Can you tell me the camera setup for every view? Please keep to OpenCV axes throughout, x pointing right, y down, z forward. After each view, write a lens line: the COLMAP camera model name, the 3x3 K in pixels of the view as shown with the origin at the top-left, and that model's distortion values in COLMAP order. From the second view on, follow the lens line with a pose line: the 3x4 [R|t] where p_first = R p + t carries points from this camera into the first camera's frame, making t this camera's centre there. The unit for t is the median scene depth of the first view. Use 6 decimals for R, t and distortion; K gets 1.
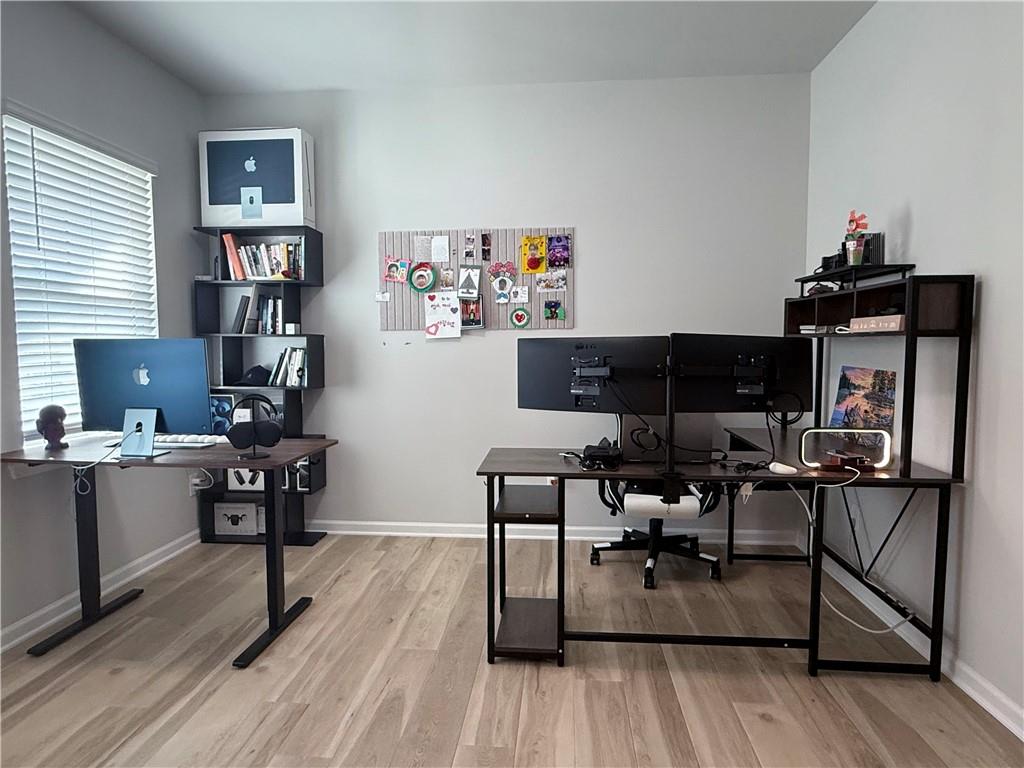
lens RADIAL K [[607.7, 0, 511.3], [0, 607.7, 380.8], [0, 0, 1]] dist [-0.005110, 0.004239]
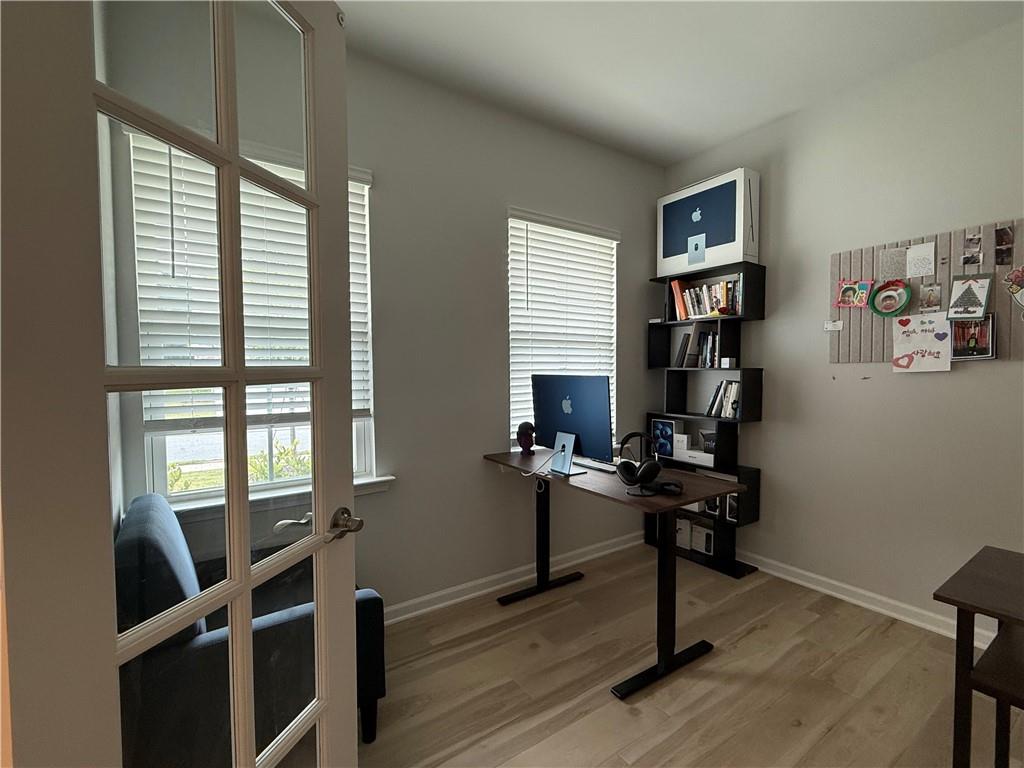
lens RADIAL K [[462.1, 0, 512.9], [0, 462.1, 385.2], [0, 0, 1]] dist [0.002692, -0.001215]
pose [[0.633234, 0.027001, -0.773489, 0.019329], [-0.049504, 0.998758, -0.005663, -0.025057], [0.772375, 0.041877, 0.633784, 0.220618]]
